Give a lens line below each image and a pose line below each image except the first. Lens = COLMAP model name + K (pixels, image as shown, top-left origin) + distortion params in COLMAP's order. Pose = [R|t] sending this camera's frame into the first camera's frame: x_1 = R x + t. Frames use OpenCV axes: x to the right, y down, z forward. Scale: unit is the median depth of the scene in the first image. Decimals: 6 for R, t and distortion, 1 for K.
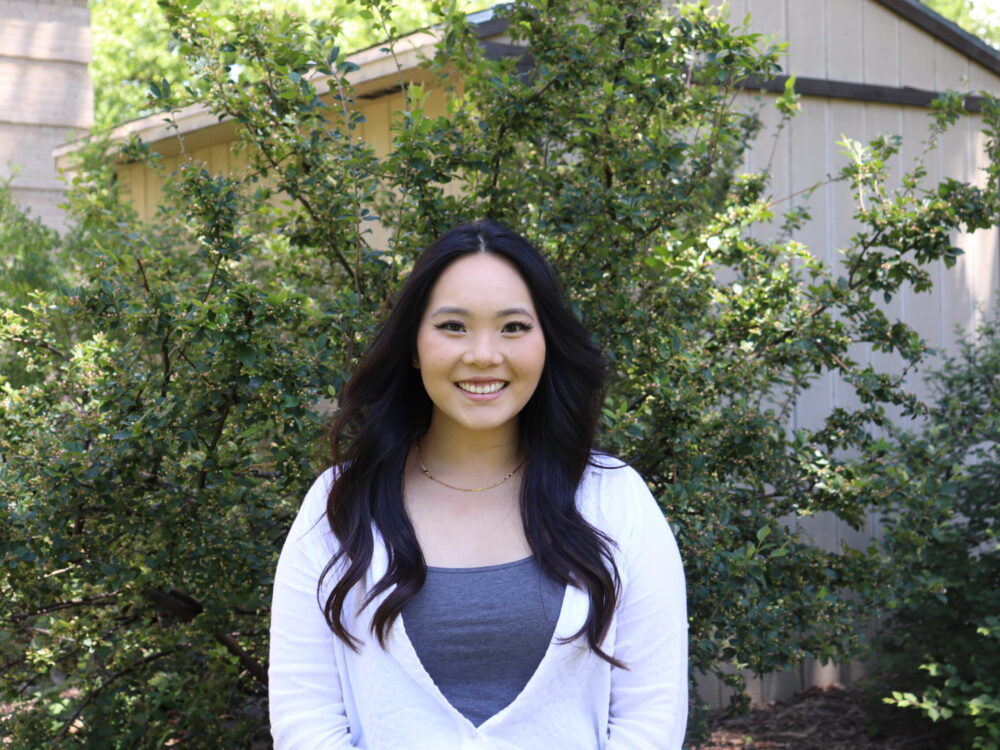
lens RADIAL K [[1538.6, 0, 505.8], [0, 1538.6, 403.7], [0, 0, 1]] dist [0.148778, 0.036181]
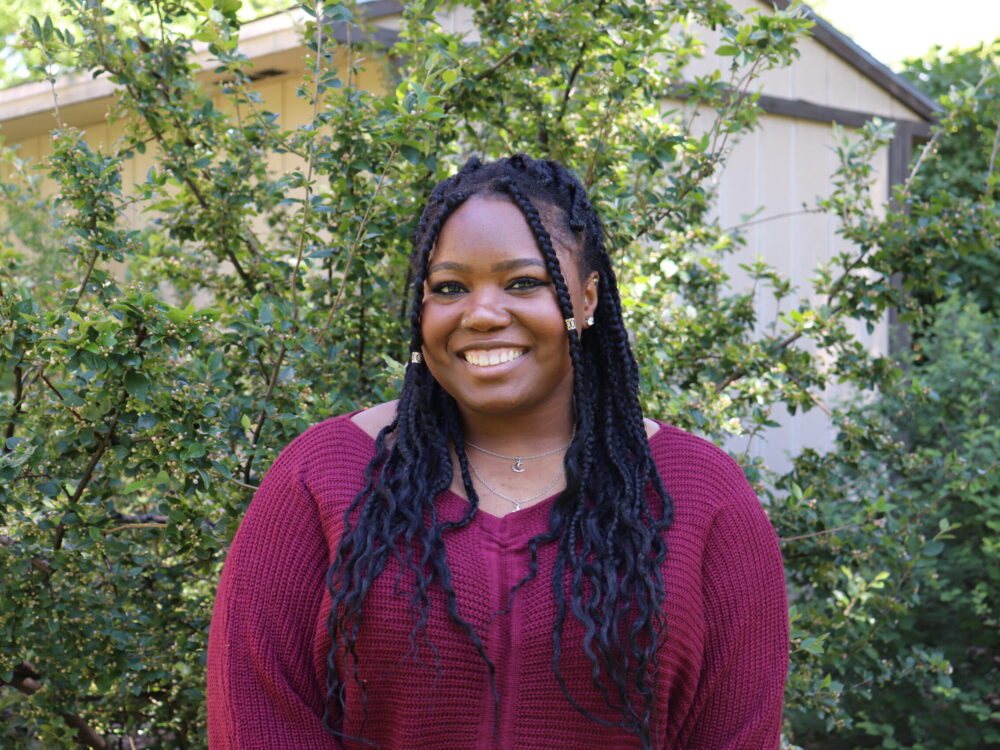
lens RADIAL K [[1521.2, 0, 500.0], [0, 1521.2, 375.0], [0, 0, 1]] dist [0.095188, 0.121433]
pose [[0.992349, 0.030865, 0.119541, -0.061892], [-0.029304, 0.999461, -0.014795, -0.023858], [-0.119933, 0.011179, 0.992719, 0.179909]]
